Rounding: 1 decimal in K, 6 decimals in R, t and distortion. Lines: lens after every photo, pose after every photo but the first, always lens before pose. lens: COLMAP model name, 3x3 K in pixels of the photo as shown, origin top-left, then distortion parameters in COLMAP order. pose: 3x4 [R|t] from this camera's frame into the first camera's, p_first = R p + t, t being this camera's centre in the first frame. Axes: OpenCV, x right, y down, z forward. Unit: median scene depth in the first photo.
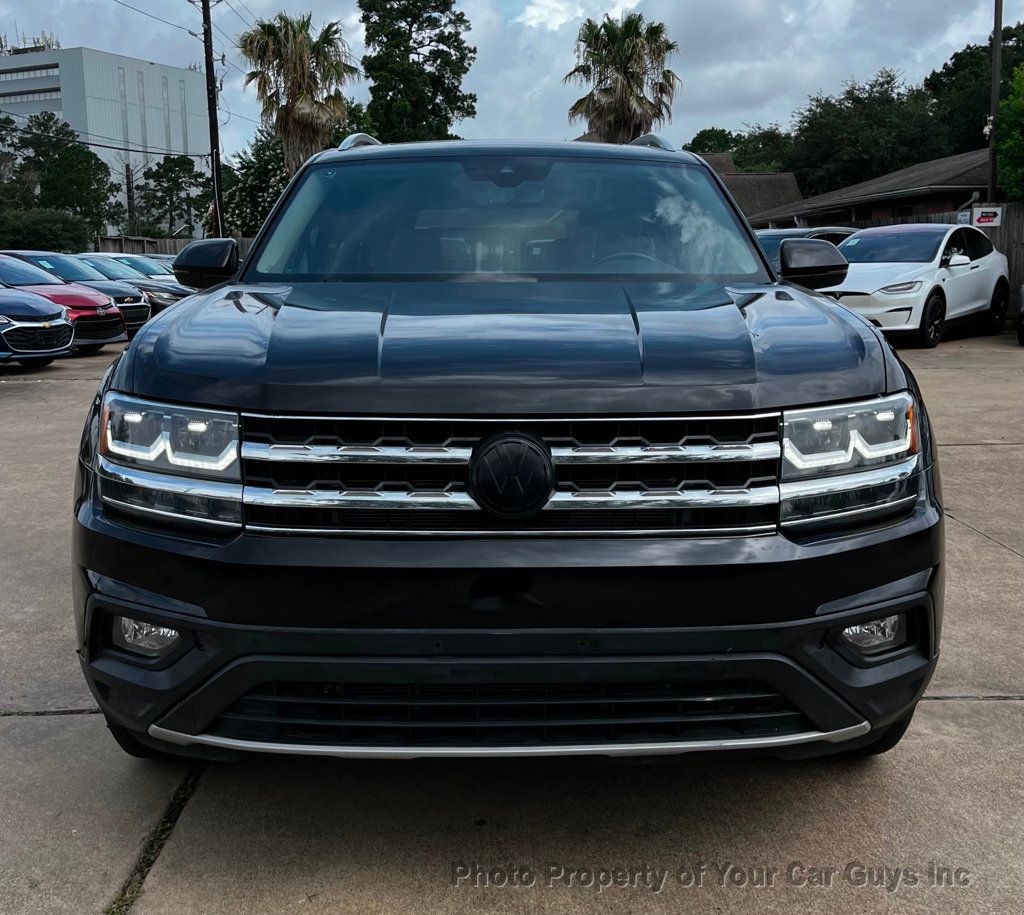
lens RADIAL K [[1116.1, 0, 511.9], [0, 1116.1, 415.0], [0, 0, 1]] dist [0.024387, 0.000000]
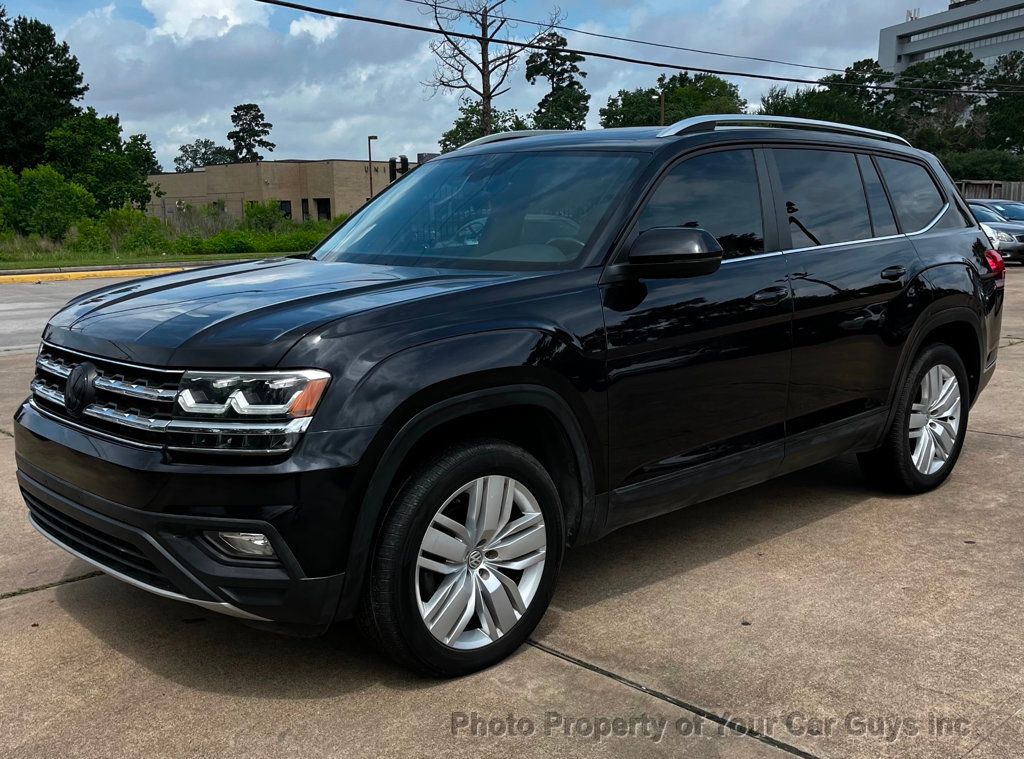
lens RADIAL K [[1077.1, 0, 505.3], [0, 1077.1, 413.6], [0, 0, 1]] dist [0.025800, 0.000000]
pose [[0.673058, 0.134608, -0.727237, 1.119435], [-0.091889, 0.990899, 0.098367, -0.089496], [0.733860, 0.000619, 0.679301, 0.265335]]
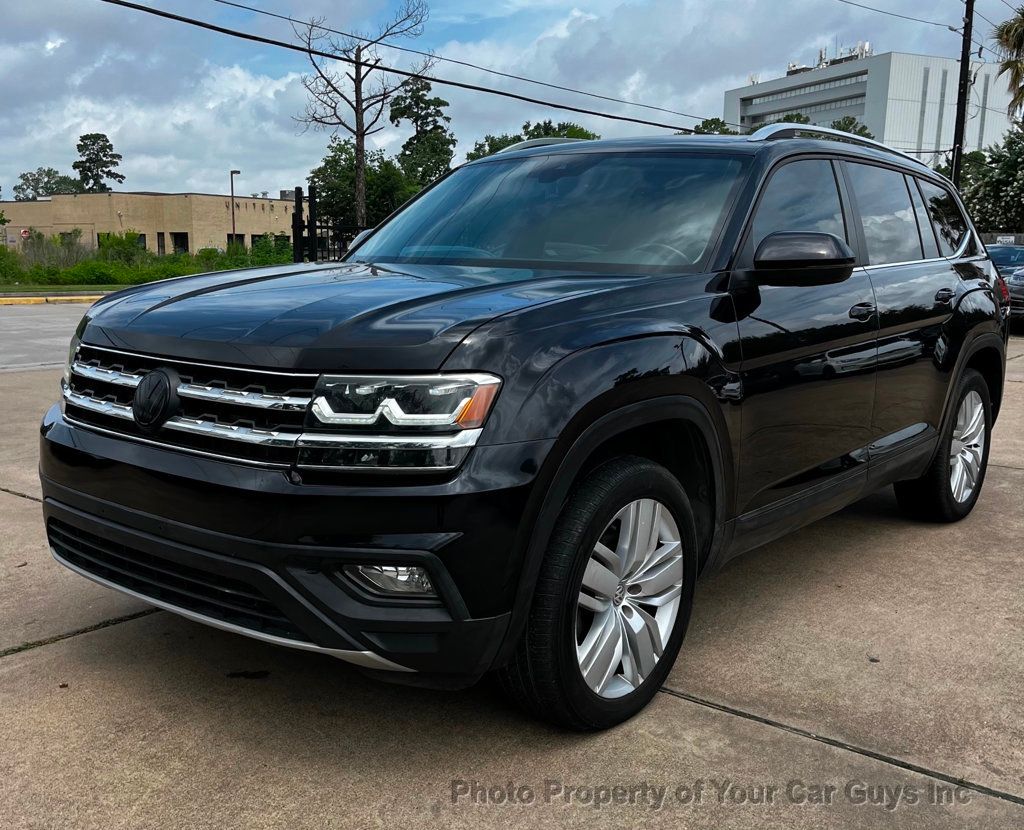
lens RADIAL K [[1073.3, 0, 519.5], [0, 1073.3, 417.2], [0, 0, 1]] dist [0.030072, 0.000000]
pose [[0.772016, 0.112435, -0.625580, 0.829595], [-0.105185, 0.993259, 0.048711, -0.026050], [0.626840, 0.028196, 0.778638, 0.174349]]
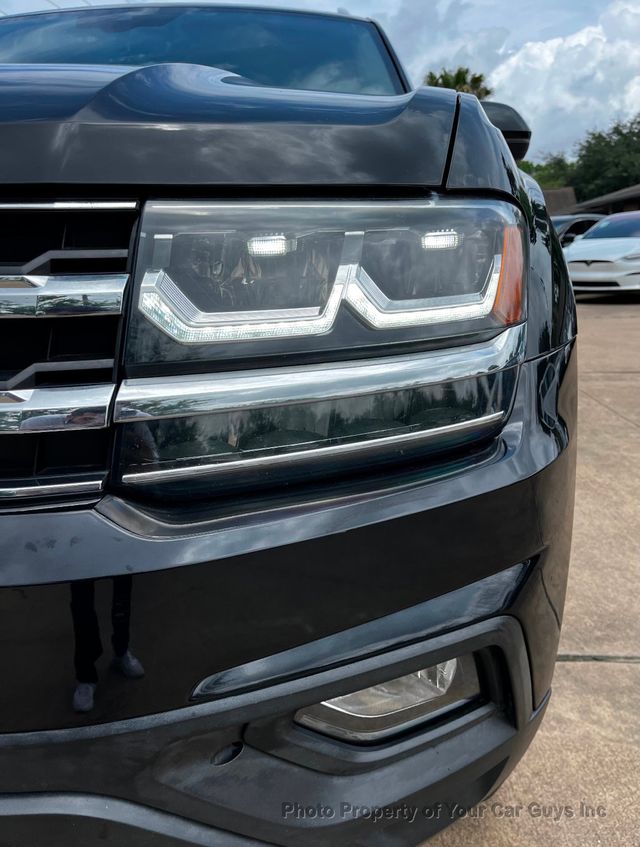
lens RADIAL K [[712.8, 0, 346.1], [0, 712.8, 457.1], [0, 0, 1]] dist [0.008496, -0.002040]
pose [[0.998536, 0.018057, -0.050985, 0.241298], [-0.010862, 0.990370, 0.138019, 0.038352], [0.052987, -0.137263, 0.989116, 0.538588]]
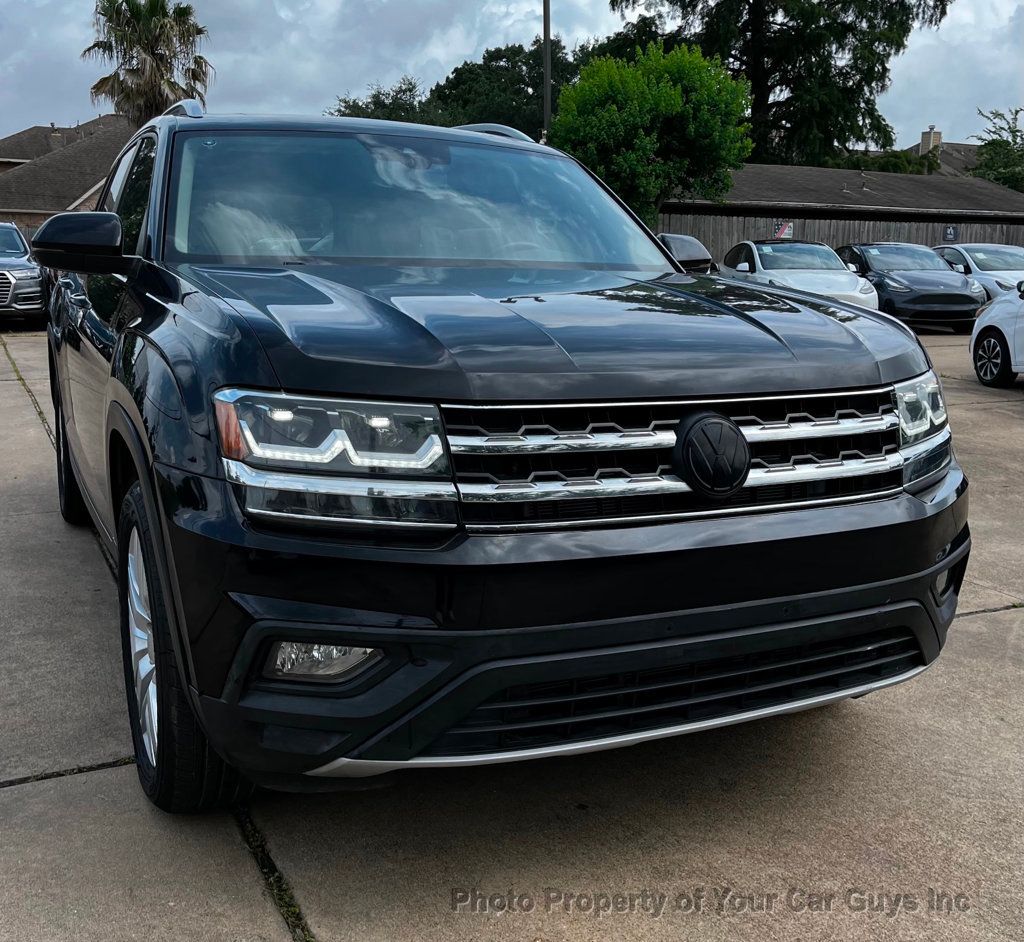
lens RADIAL K [[1108.4, 0, 522.0], [0, 1108.4, 465.5], [0, 0, 1]] dist [0.028391, 0.000000]
pose [[0.905776, -0.057386, 0.419852, -0.410886], [0.038147, 0.997807, 0.054084, 0.001346], [-0.422036, -0.032972, 0.905980, 0.109811]]
